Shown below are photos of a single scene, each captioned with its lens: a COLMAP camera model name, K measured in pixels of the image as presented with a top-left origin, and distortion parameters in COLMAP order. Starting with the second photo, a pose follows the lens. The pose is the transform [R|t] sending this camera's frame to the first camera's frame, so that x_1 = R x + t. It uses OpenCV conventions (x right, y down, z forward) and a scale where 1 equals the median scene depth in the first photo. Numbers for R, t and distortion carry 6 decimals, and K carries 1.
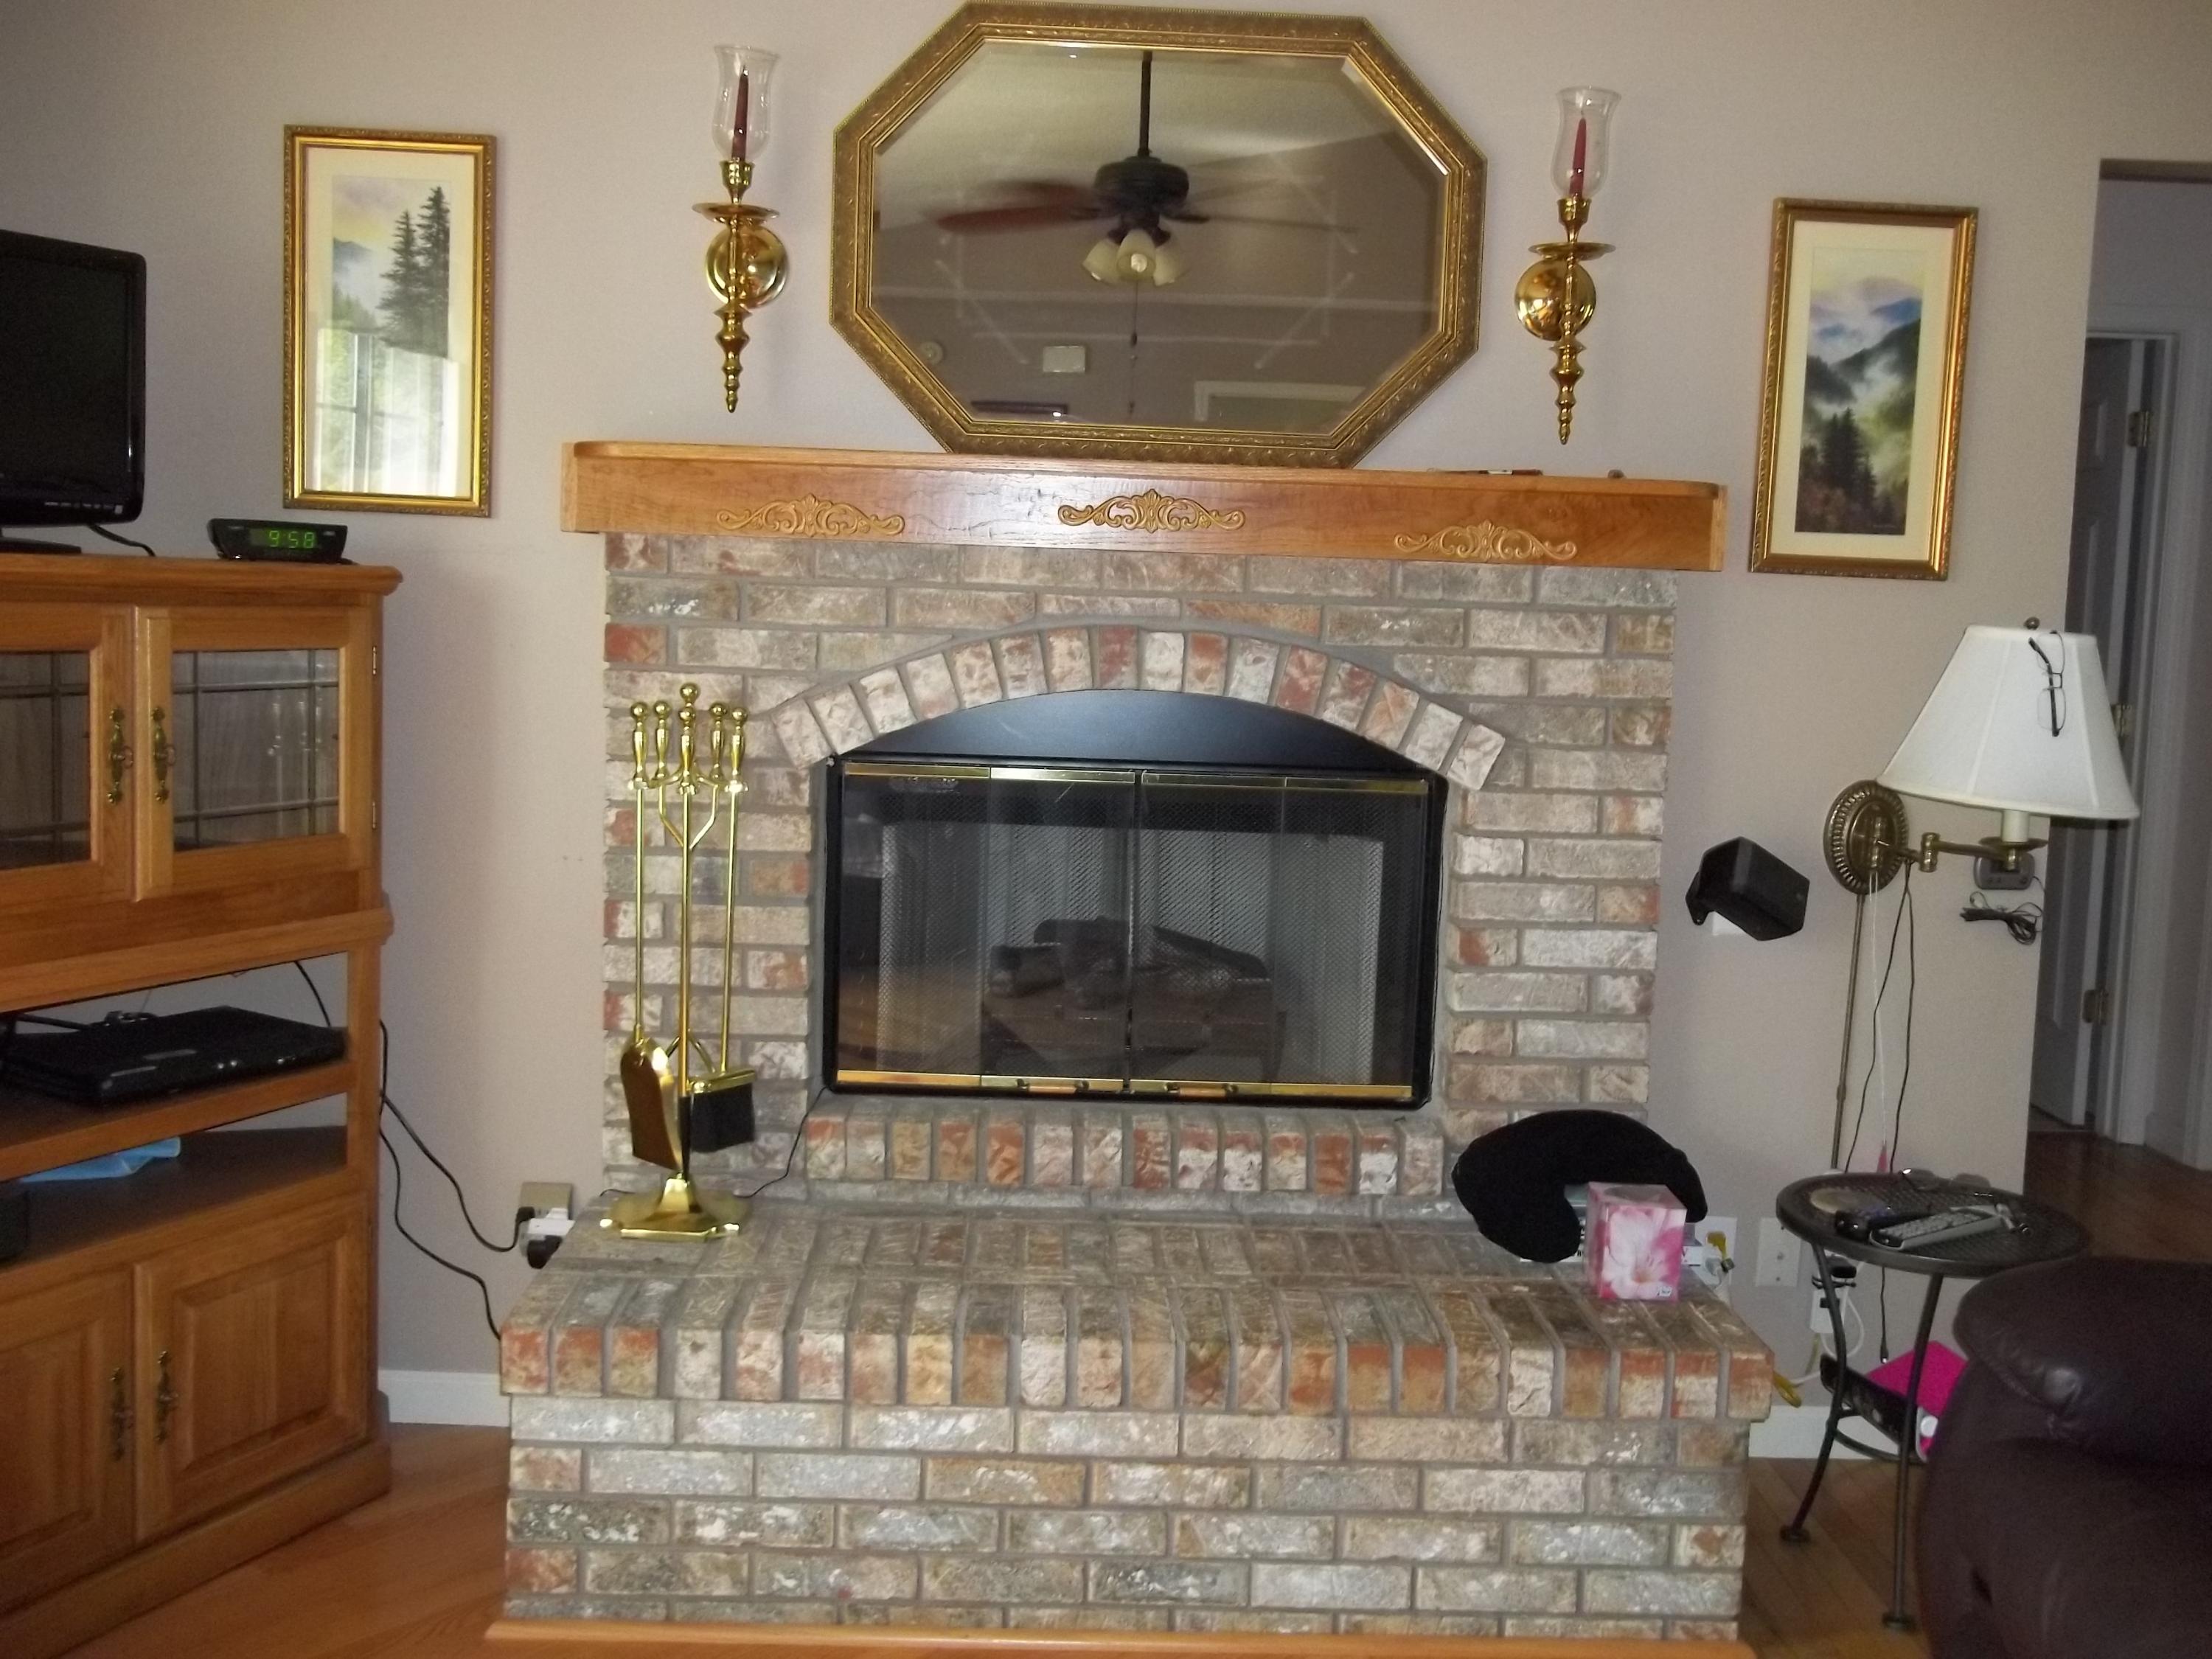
lens RADIAL K [[2107.4, 0, 1109.1], [0, 2107.4, 817.0], [0, 0, 1]] dist [-0.004189, 0.000000]
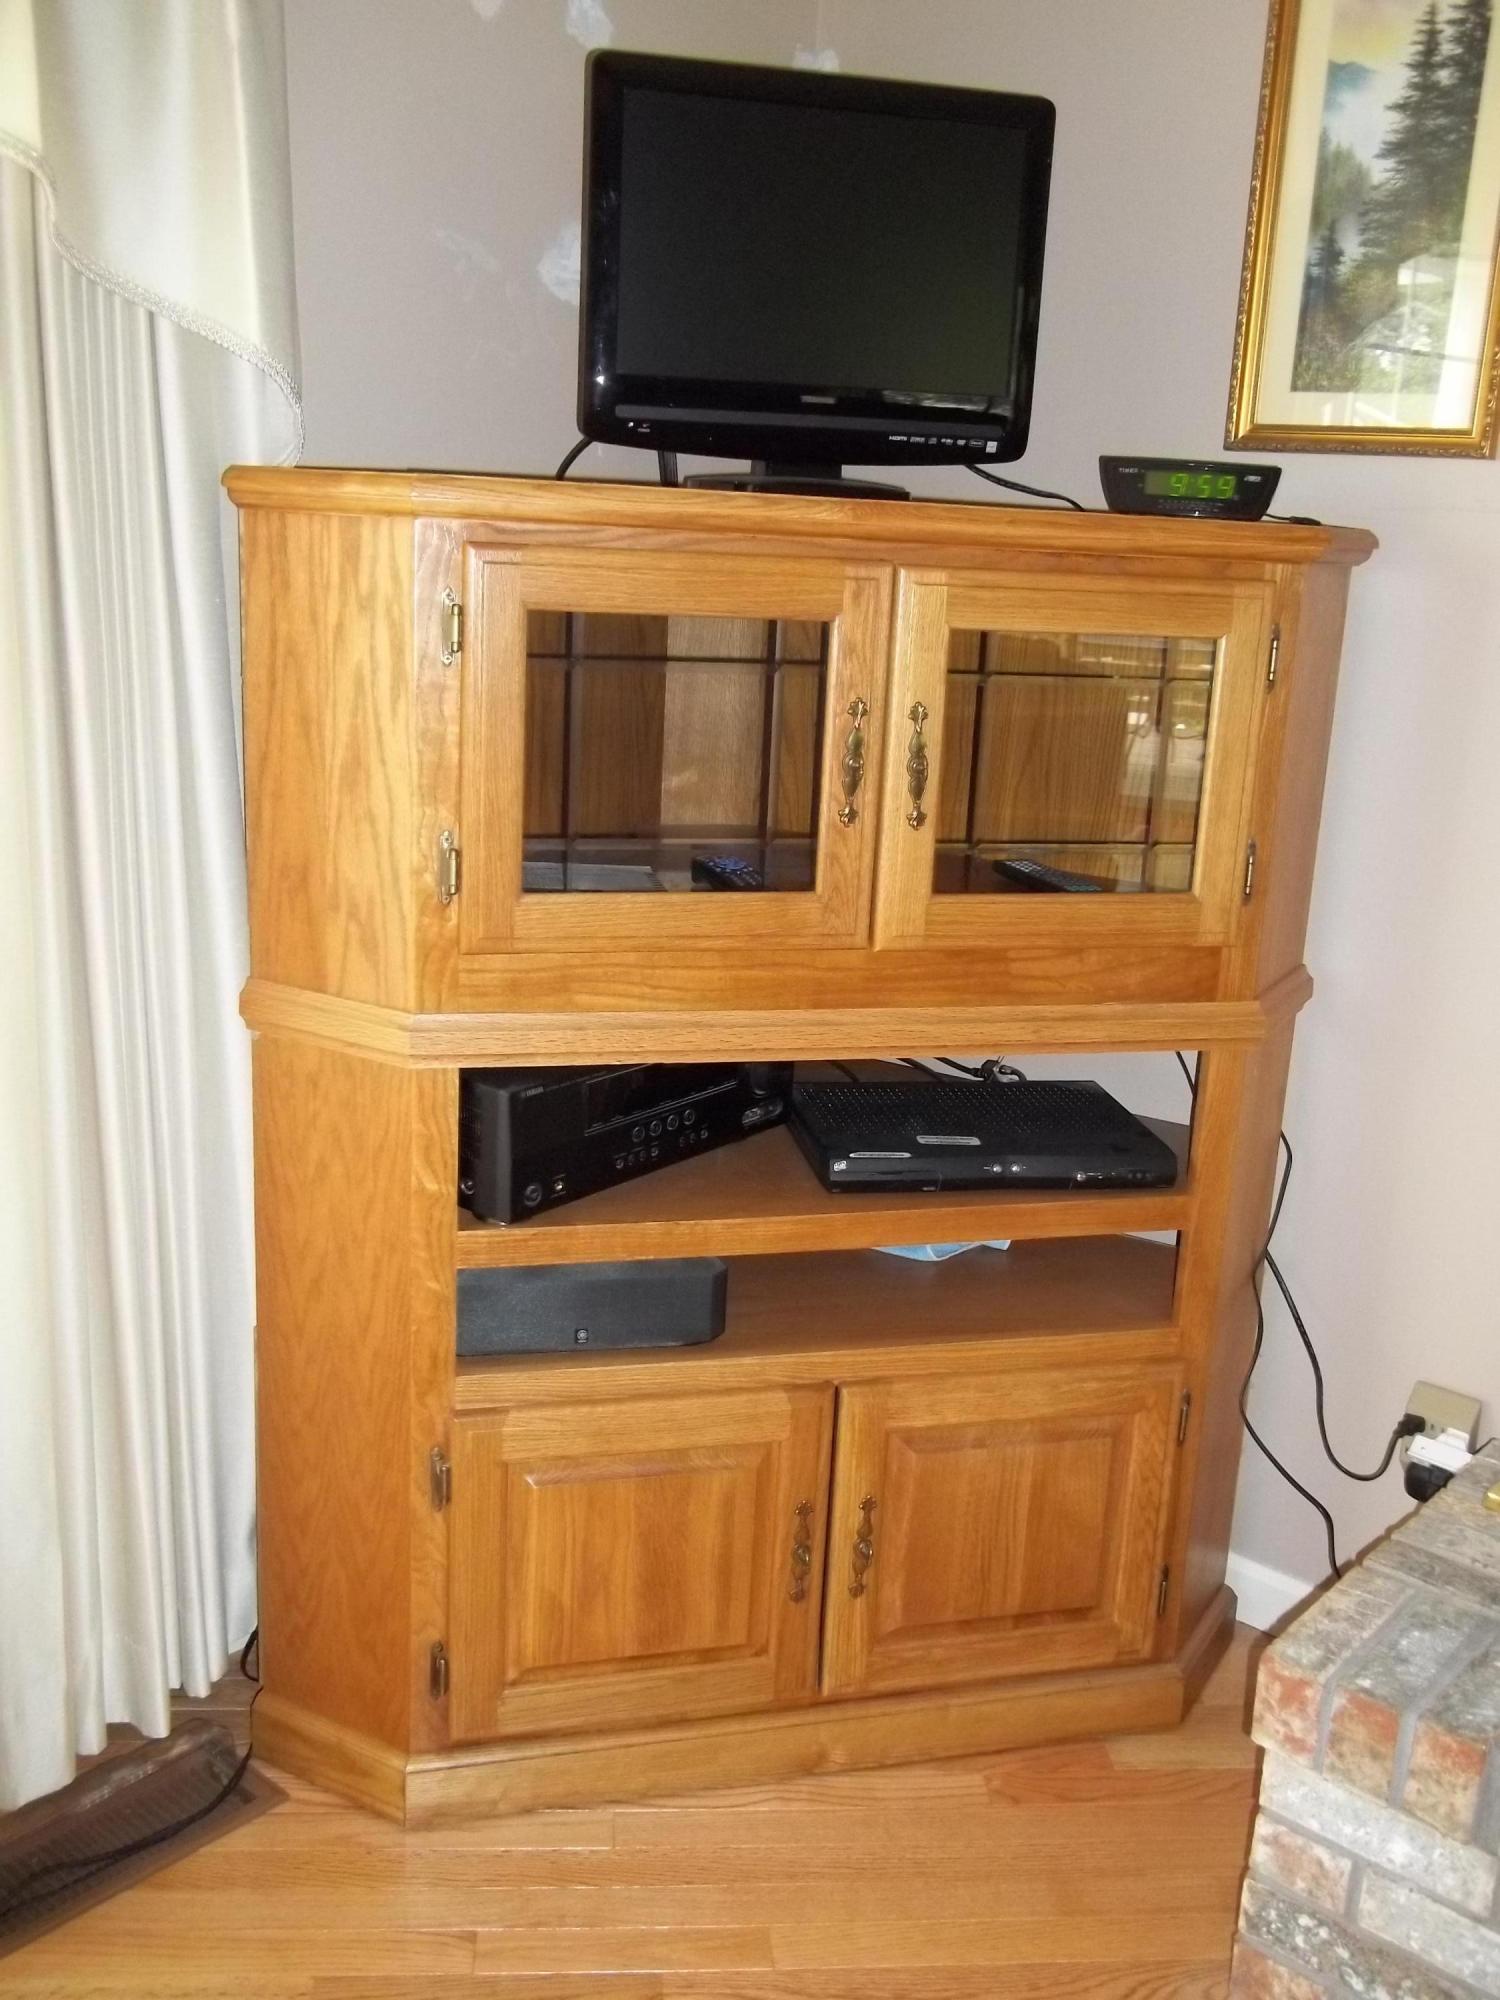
lens RADIAL K [[1905.4, 0, 794.2], [0, 1905.4, 996.1], [0, 0, 1]] dist [-0.004189, 0.000000]
pose [[0.739921, 0.165829, -0.651934, -0.028171], [-0.098428, 0.985397, 0.138939, -0.032904], [0.665454, -0.038636, 0.745438, 0.380392]]
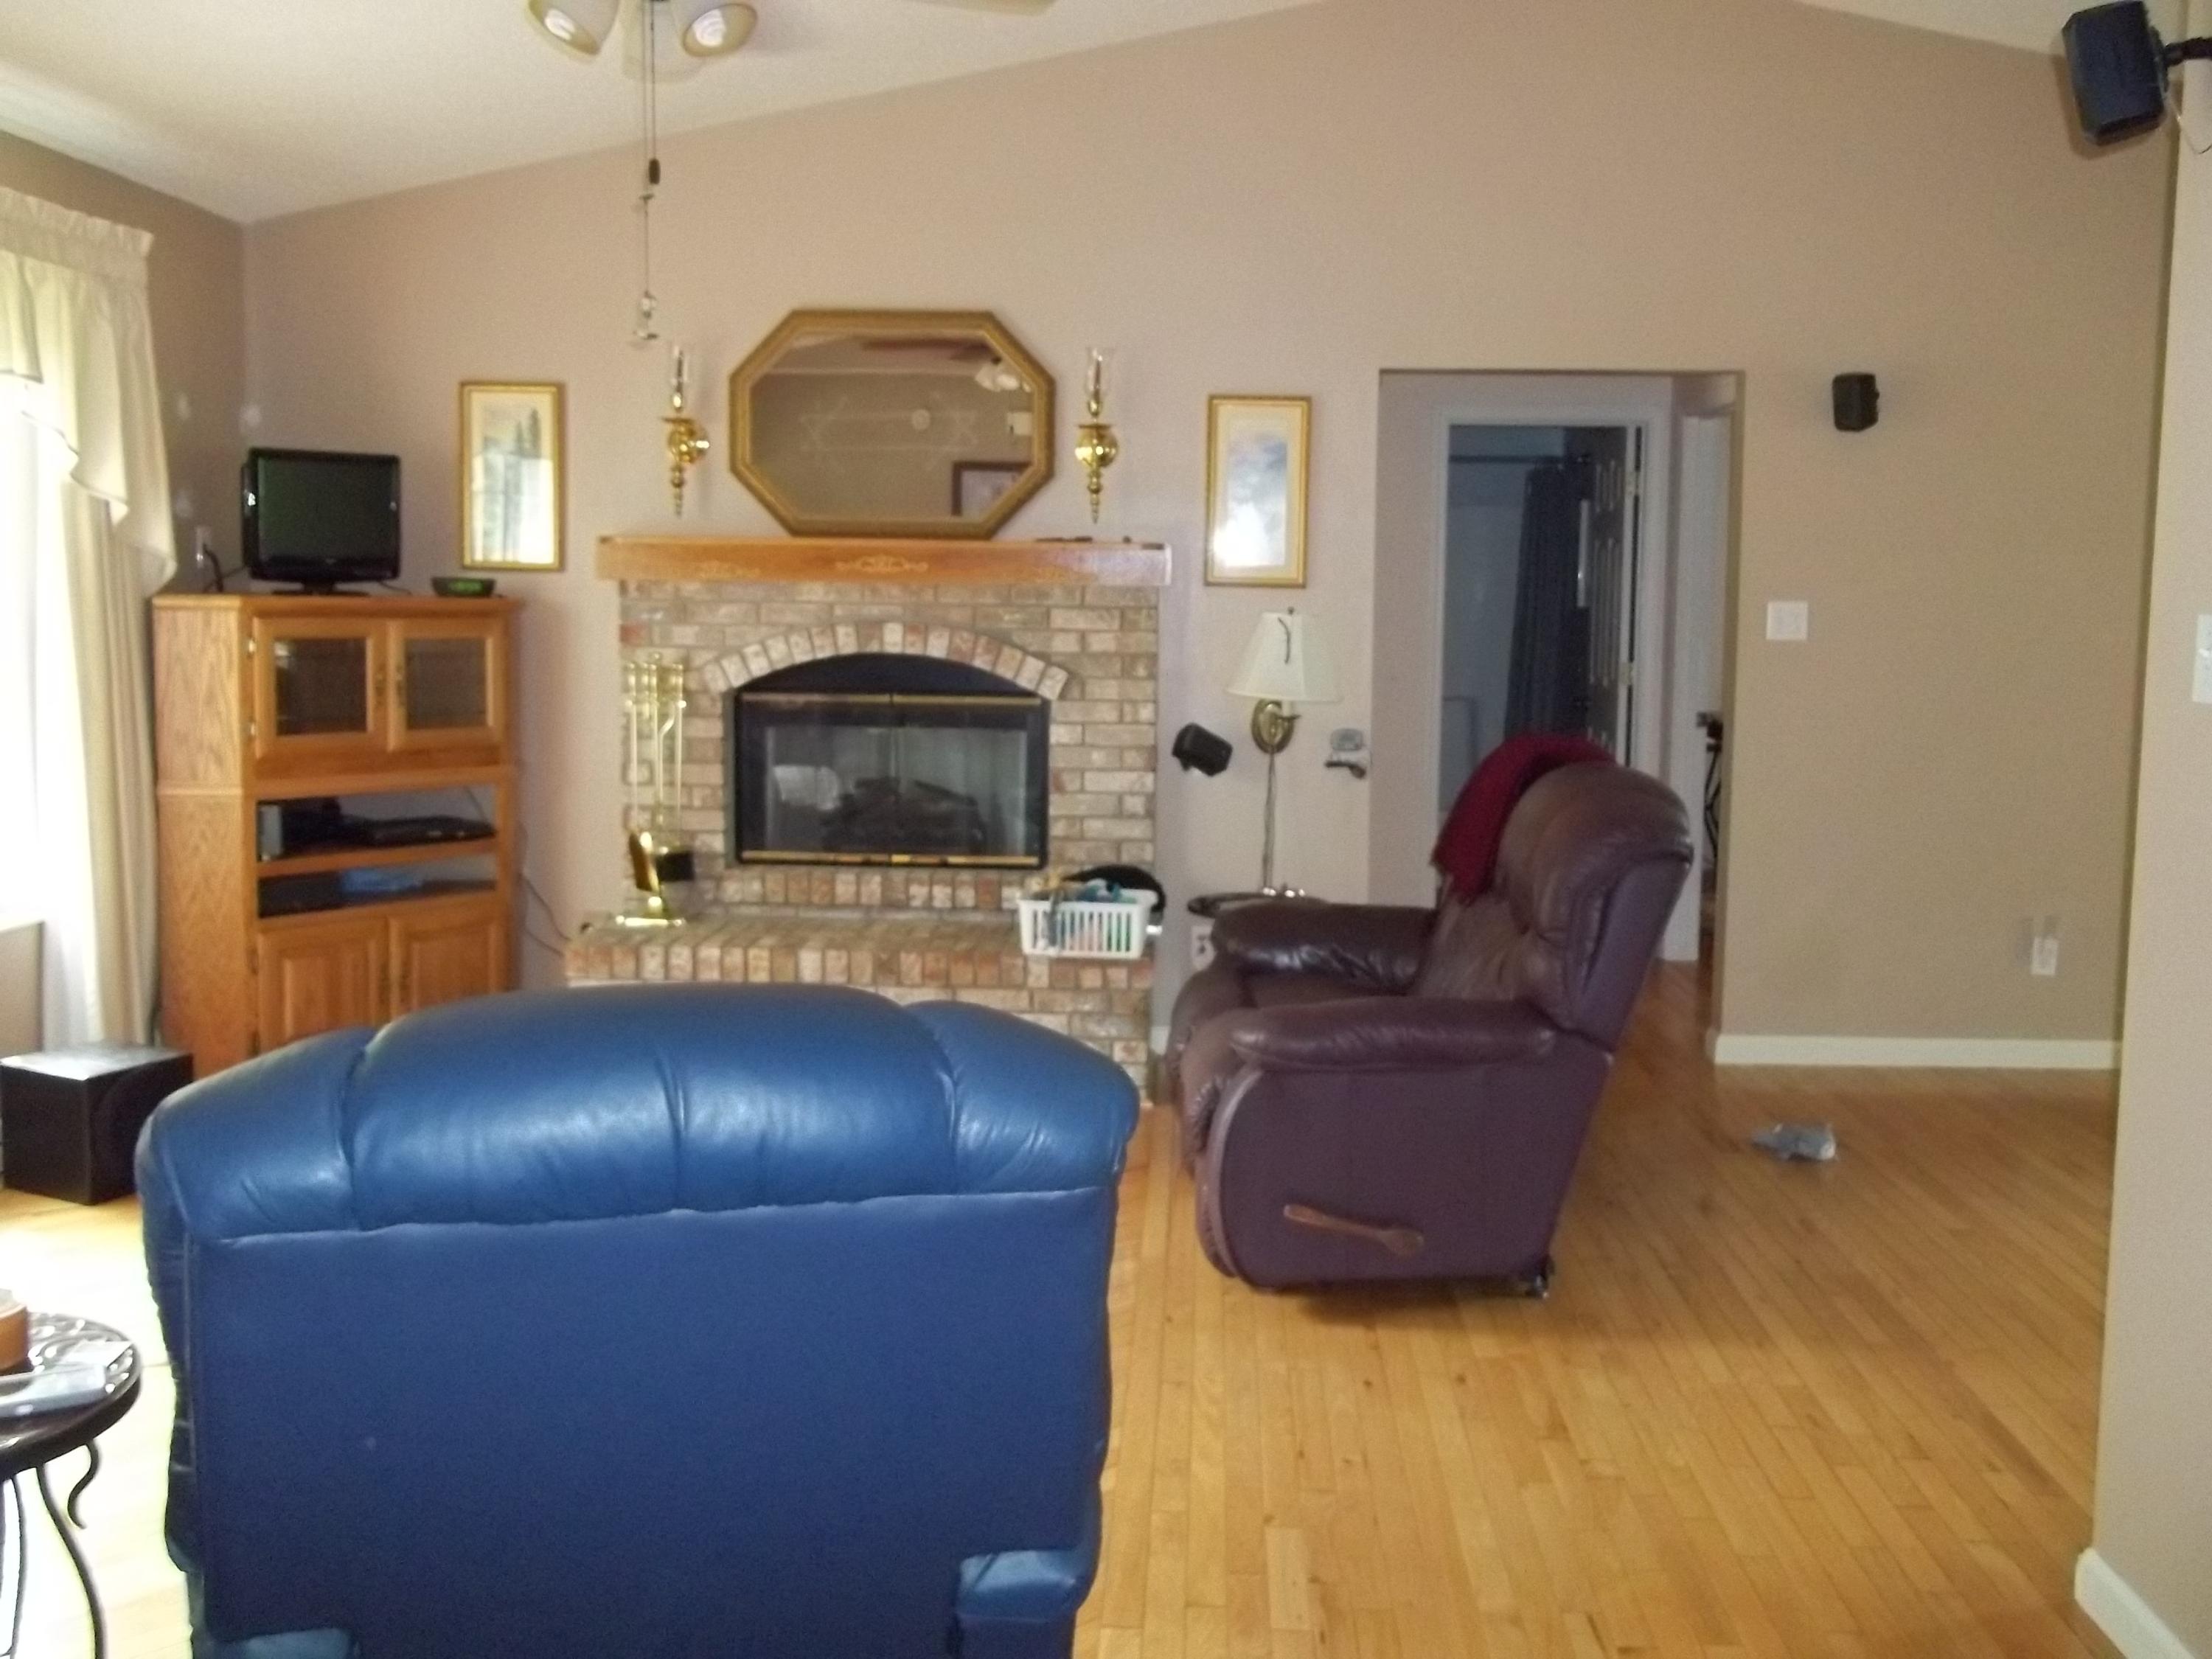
lens RADIAL K [[2107.4, 0, 1108.0], [0, 2107.4, 830.7], [0, 0, 1]] dist [-0.004189, 0.000000]
pose [[0.997144, -0.012246, -0.074529, 0.371937], [0.012210, 0.999925, -0.000936, 0.112284], [0.074535, 0.000024, 0.997218, -0.965213]]
